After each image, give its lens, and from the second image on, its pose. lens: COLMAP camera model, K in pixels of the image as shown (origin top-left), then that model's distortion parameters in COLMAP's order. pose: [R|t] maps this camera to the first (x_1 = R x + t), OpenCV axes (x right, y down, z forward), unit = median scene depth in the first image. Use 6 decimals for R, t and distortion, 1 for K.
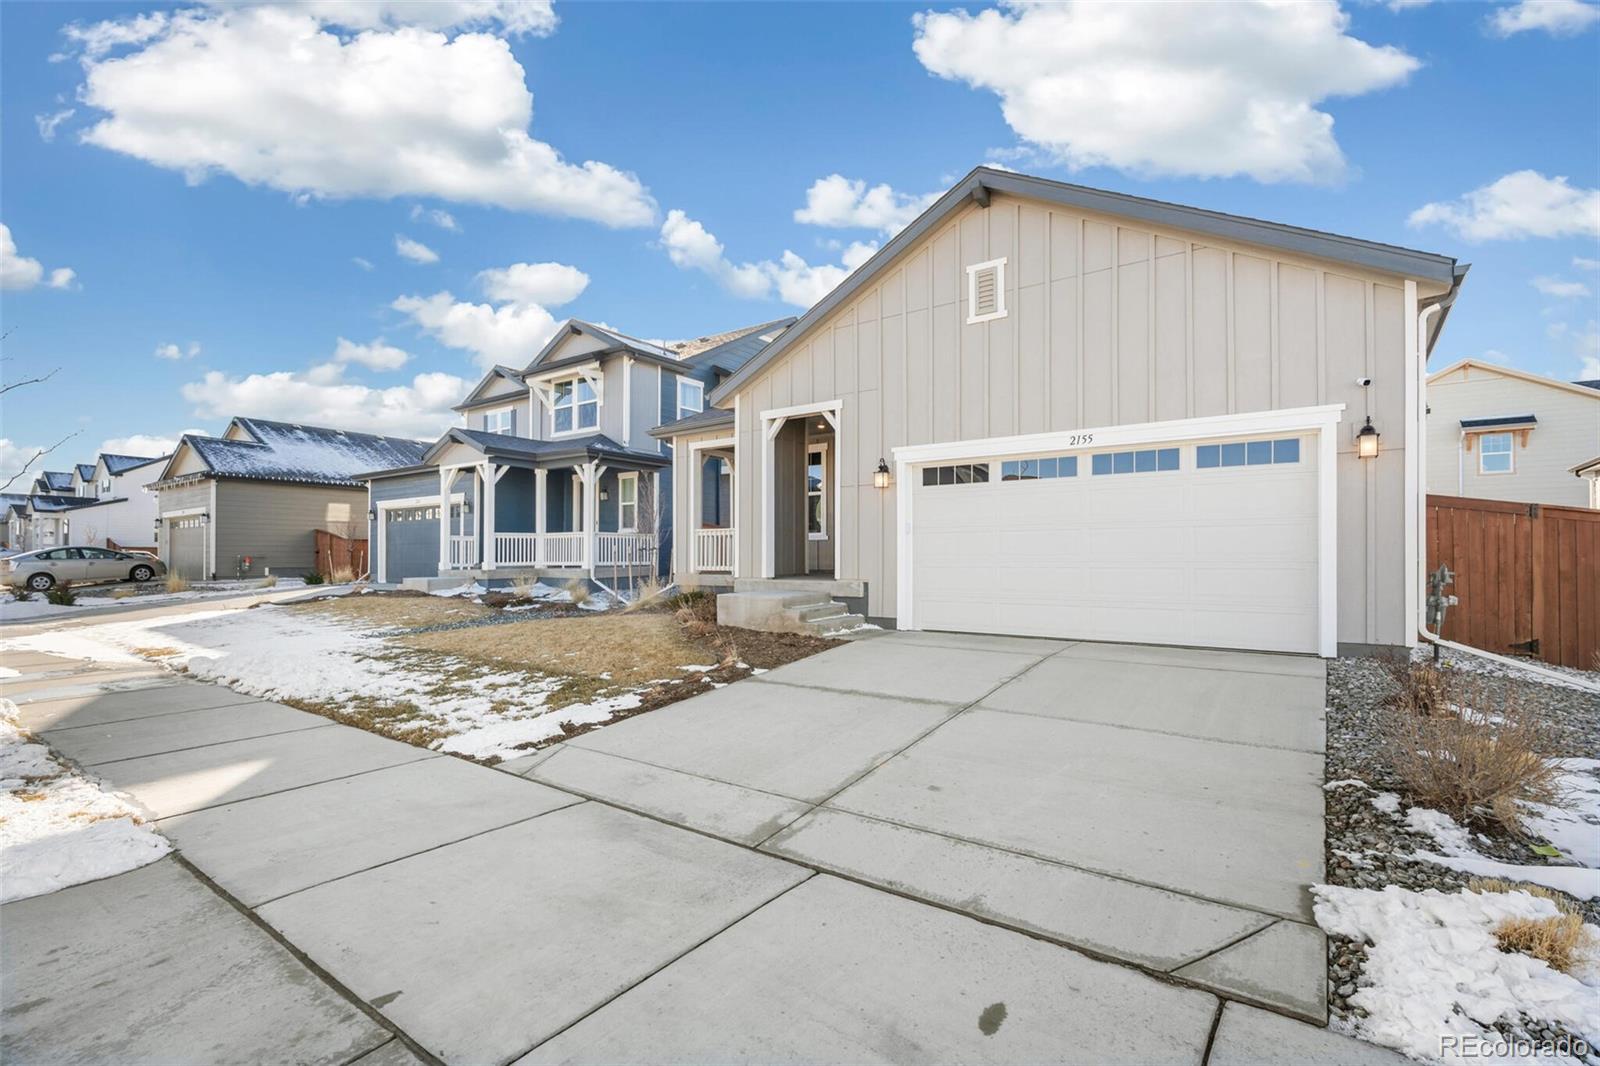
lens RADIAL K [[734.4, 0, 793.9], [0, 734.4, 550.1], [0, 0, 1]] dist [-0.003148, 0.000050]
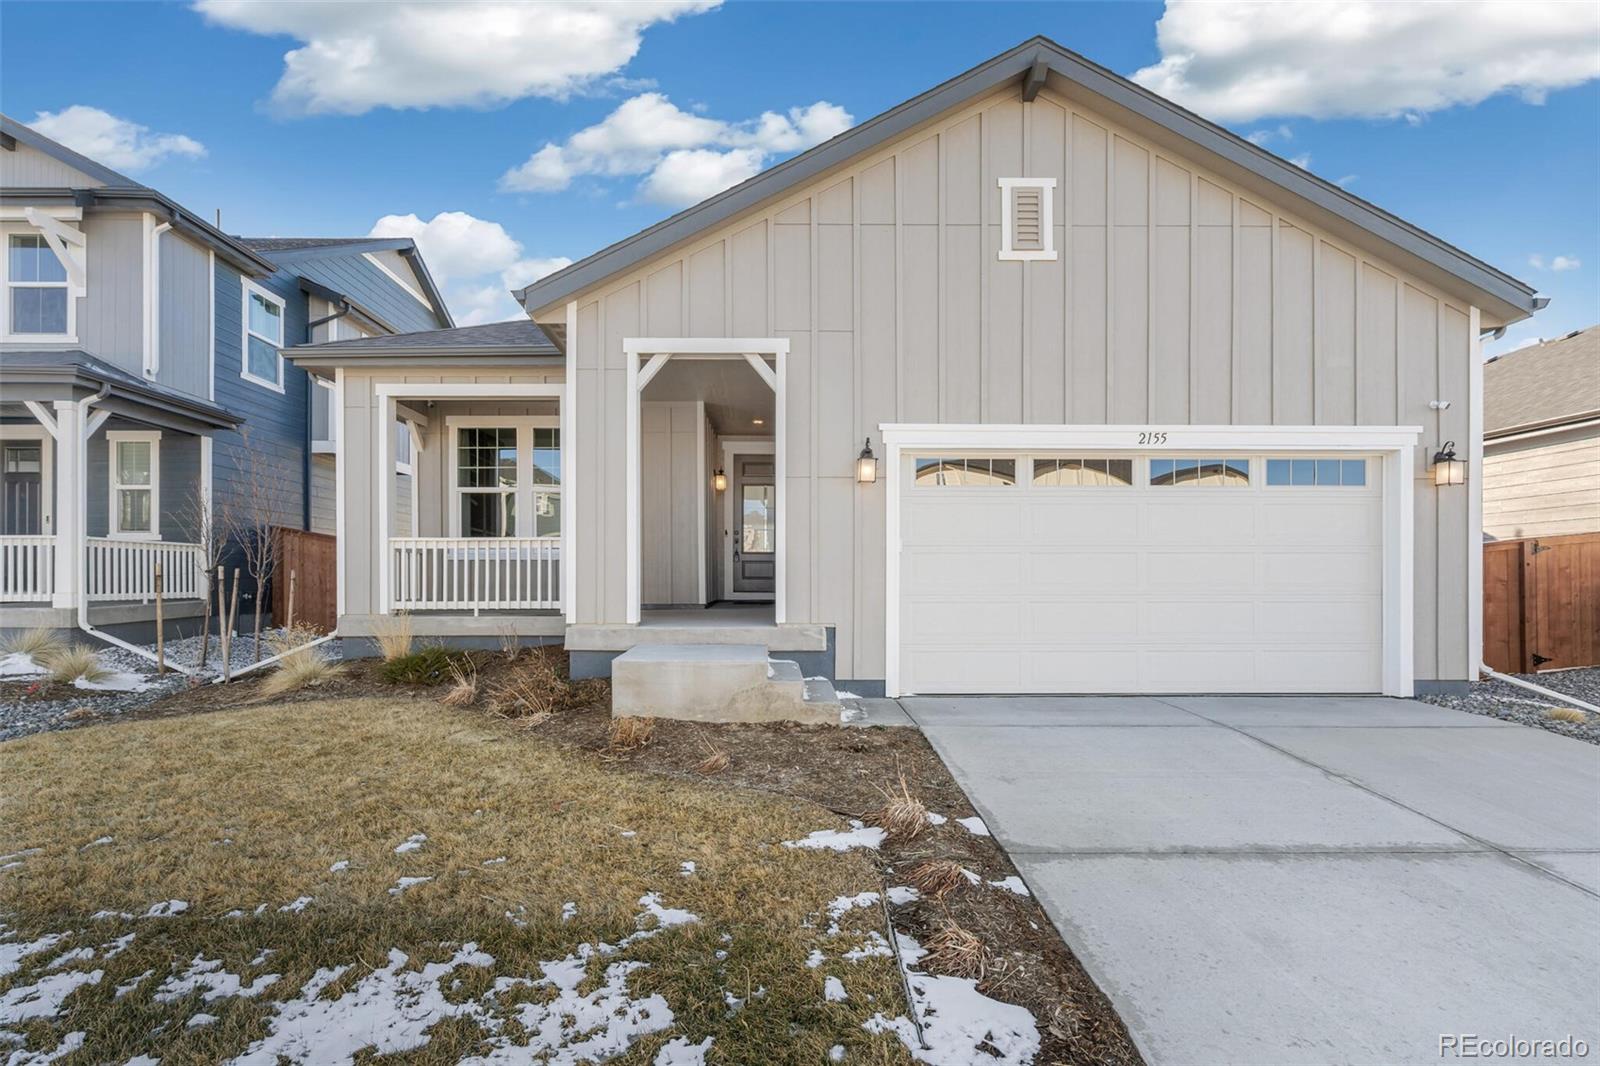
lens RADIAL K [[758.1, 0, 797.7], [0, 758.1, 579.2], [0, 0, 1]] dist [-0.001188, 0.000910]
pose [[0.803733, 0.003172, 0.594981, -0.319554], [-0.007732, 0.999957, 0.005113, -0.001654], [-0.594939, -0.008710, 0.803723, 0.474795]]
